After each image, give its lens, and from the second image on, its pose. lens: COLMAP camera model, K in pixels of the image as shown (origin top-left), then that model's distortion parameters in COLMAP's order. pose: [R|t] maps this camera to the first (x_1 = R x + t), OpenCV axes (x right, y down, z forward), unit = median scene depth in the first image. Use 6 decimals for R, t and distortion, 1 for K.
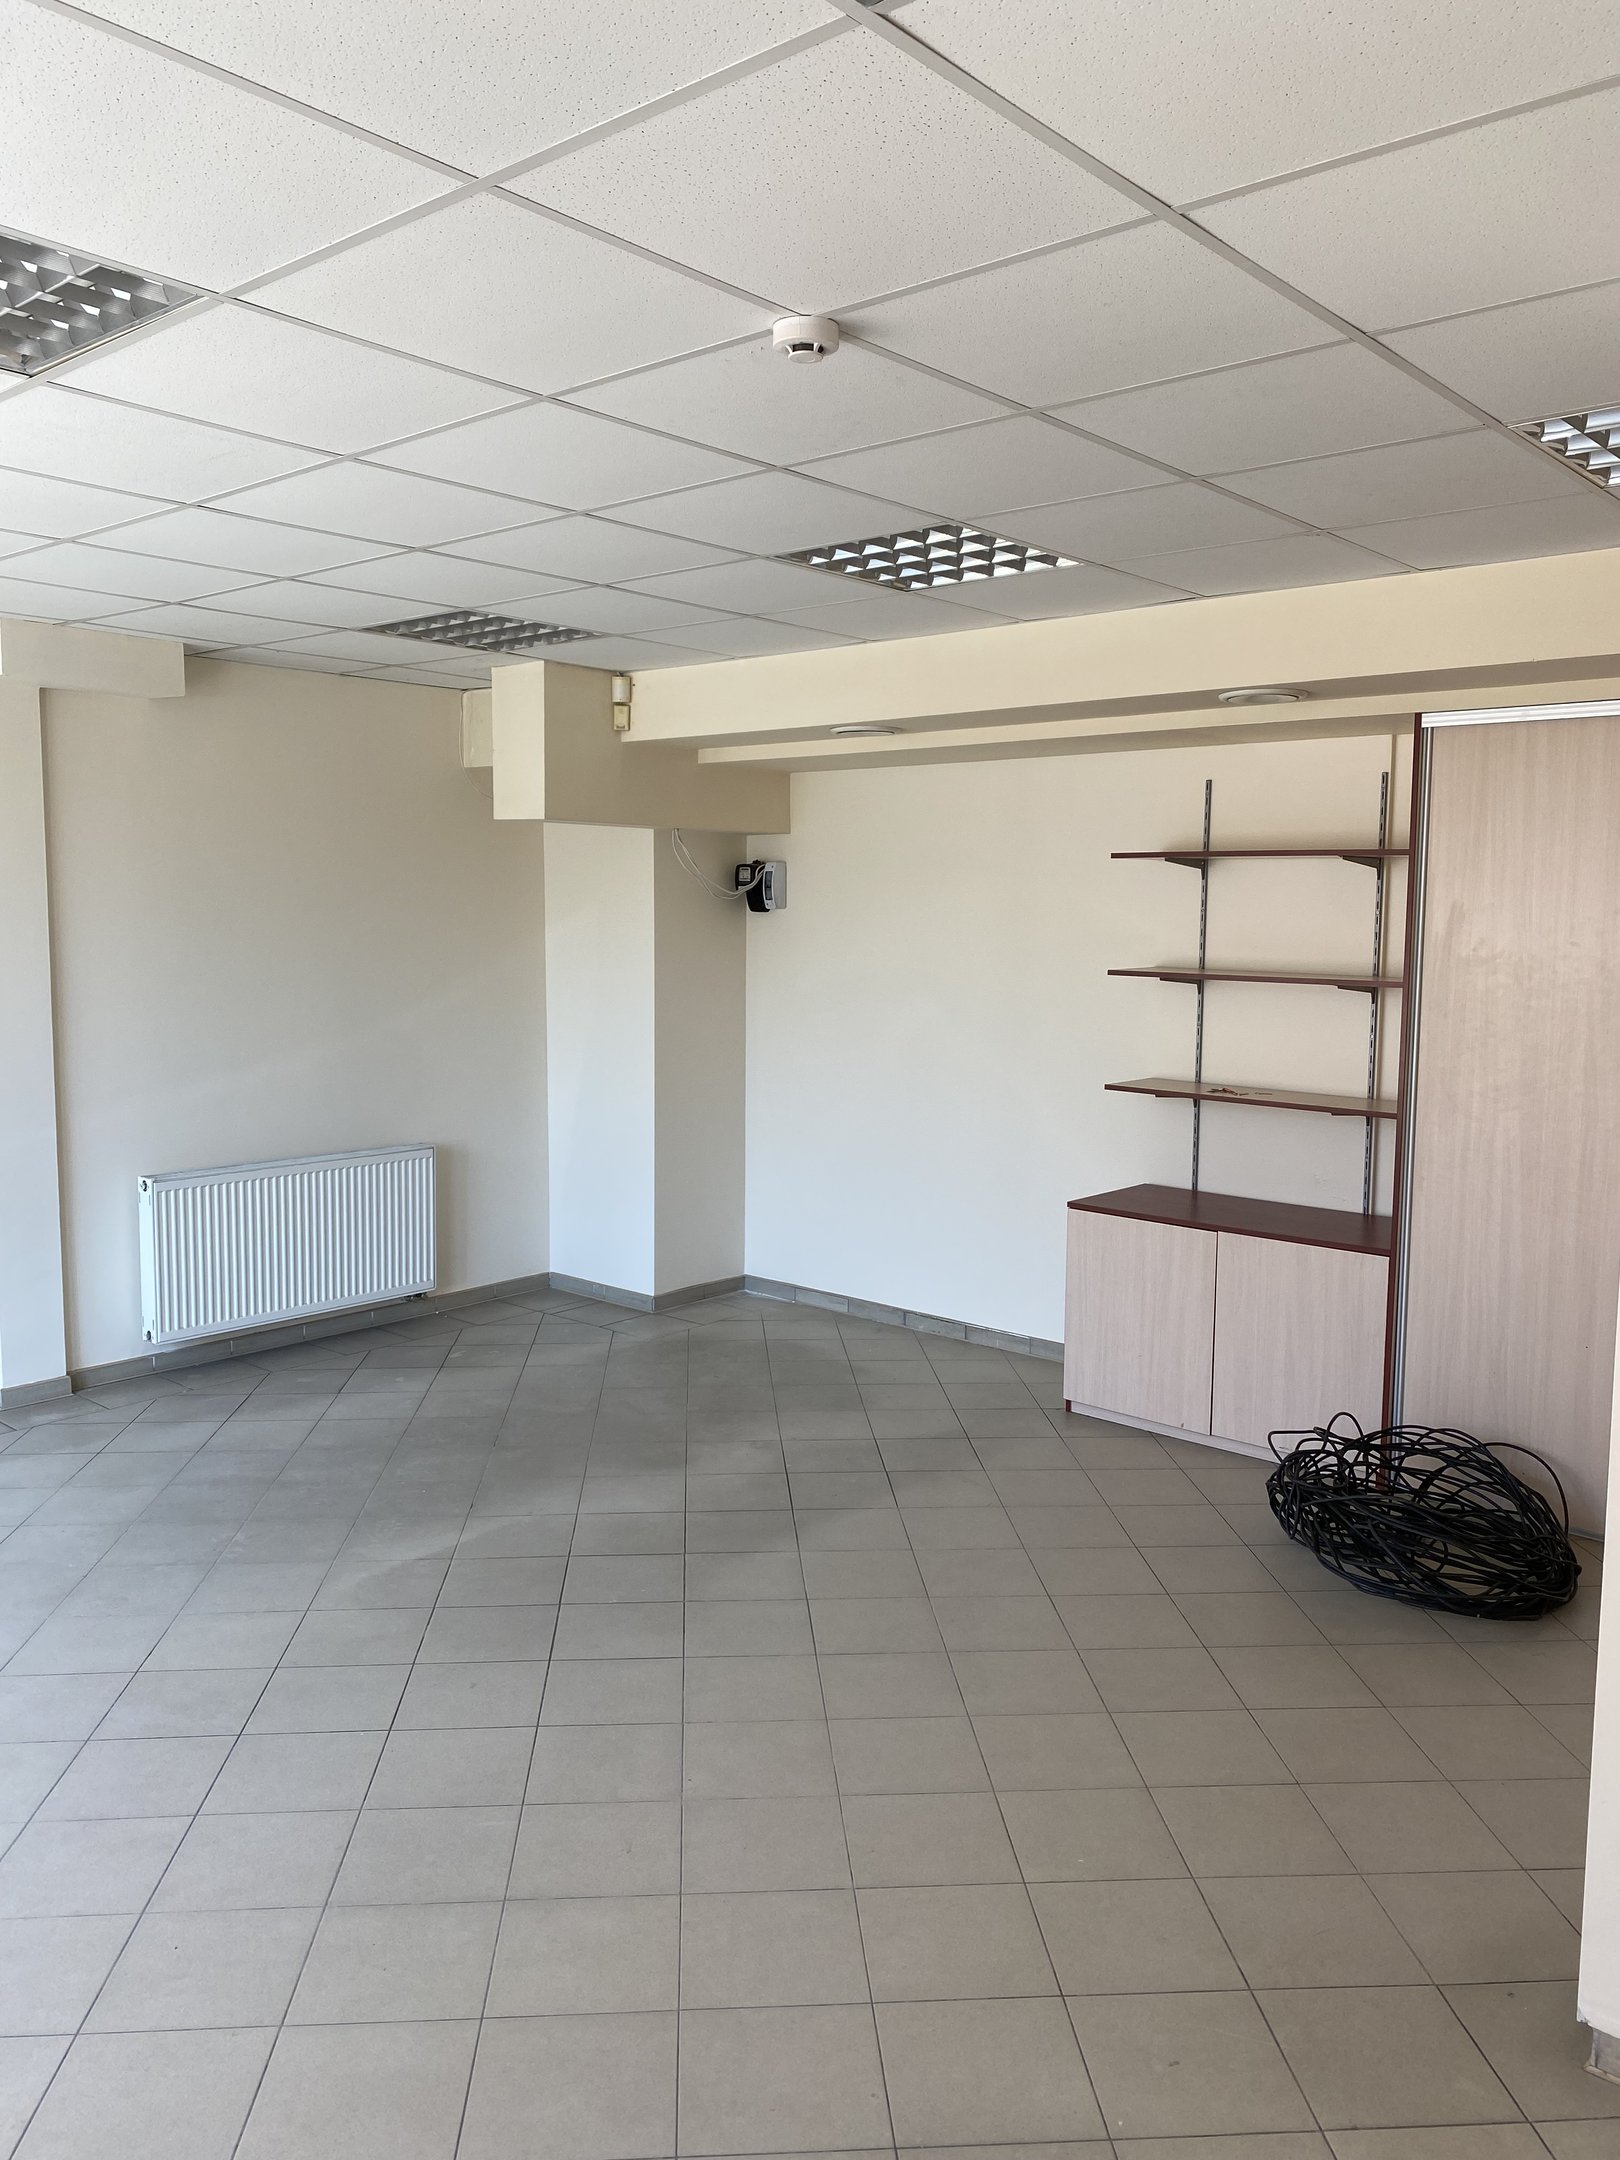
lens RADIAL K [[1644.3, 0, 814.4], [0, 1644.3, 1079.6], [0, 0, 1]] dist [0.040473, -0.018720]
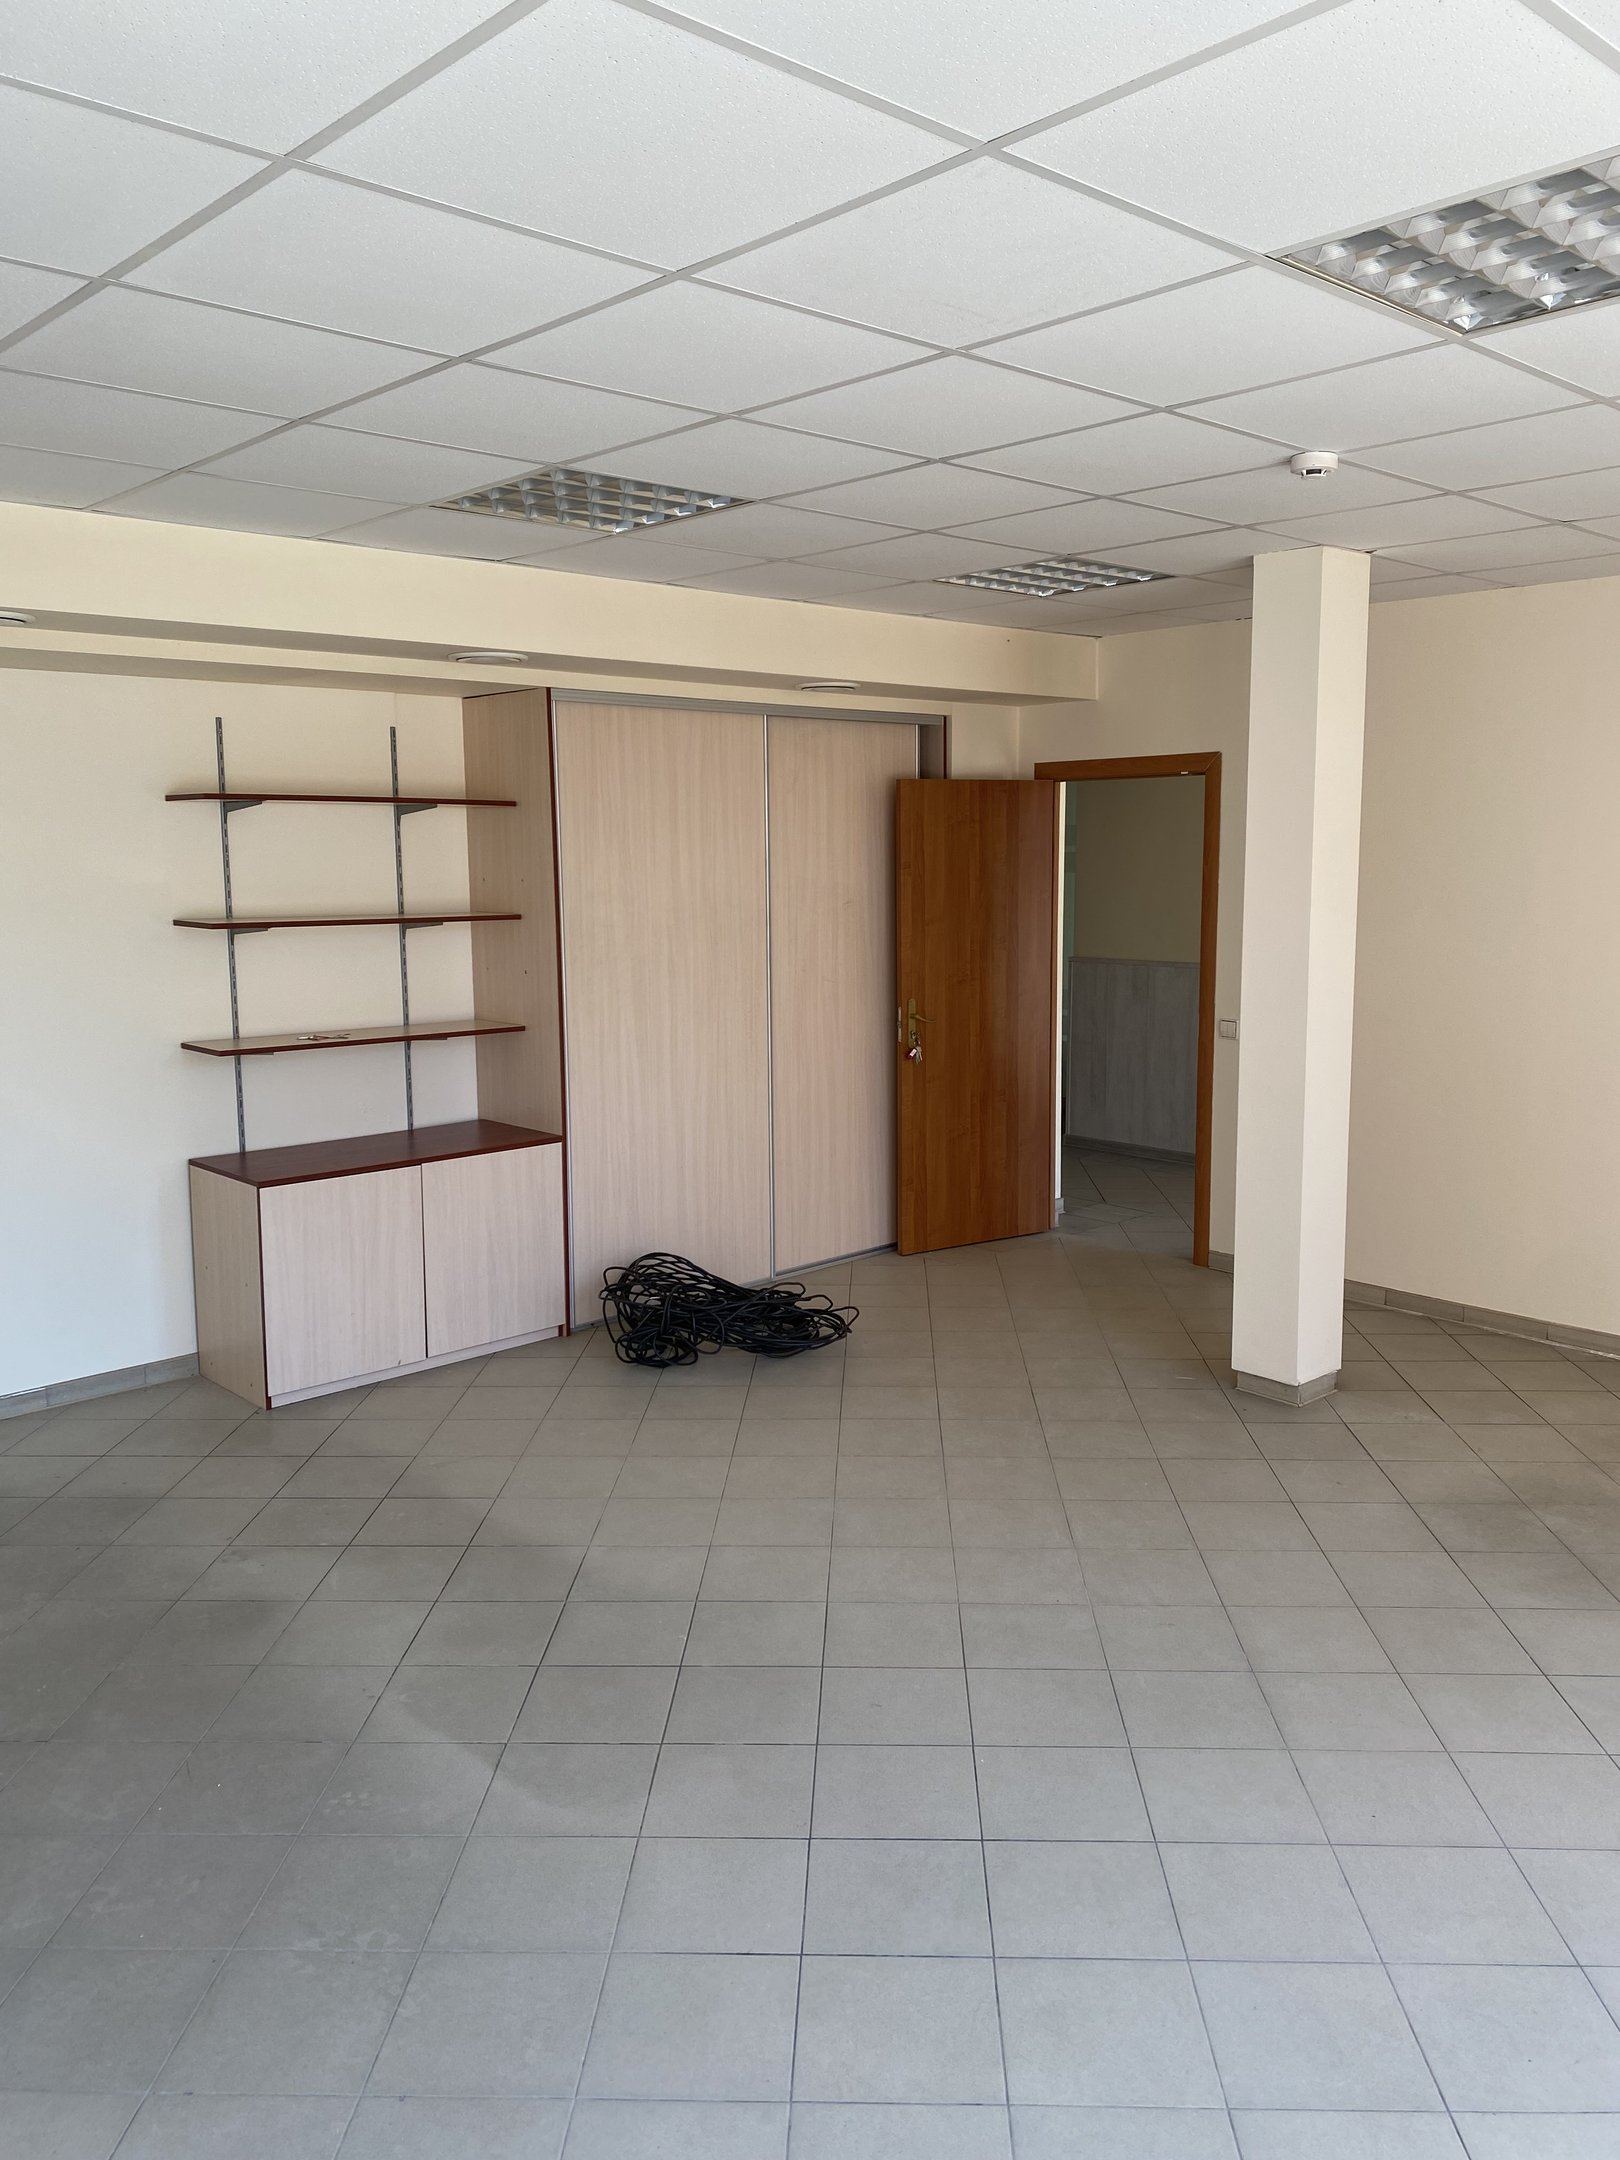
lens RADIAL K [[1644.3, 0, 816.1], [0, 1644.3, 1076.6], [0, 0, 1]] dist [0.040473, -0.018720]
pose [[0.110126, -0.149361, 0.982631, -0.758515], [0.114543, 0.983964, 0.136726, -0.077993], [-0.987295, 0.097496, 0.125468, 0.628464]]
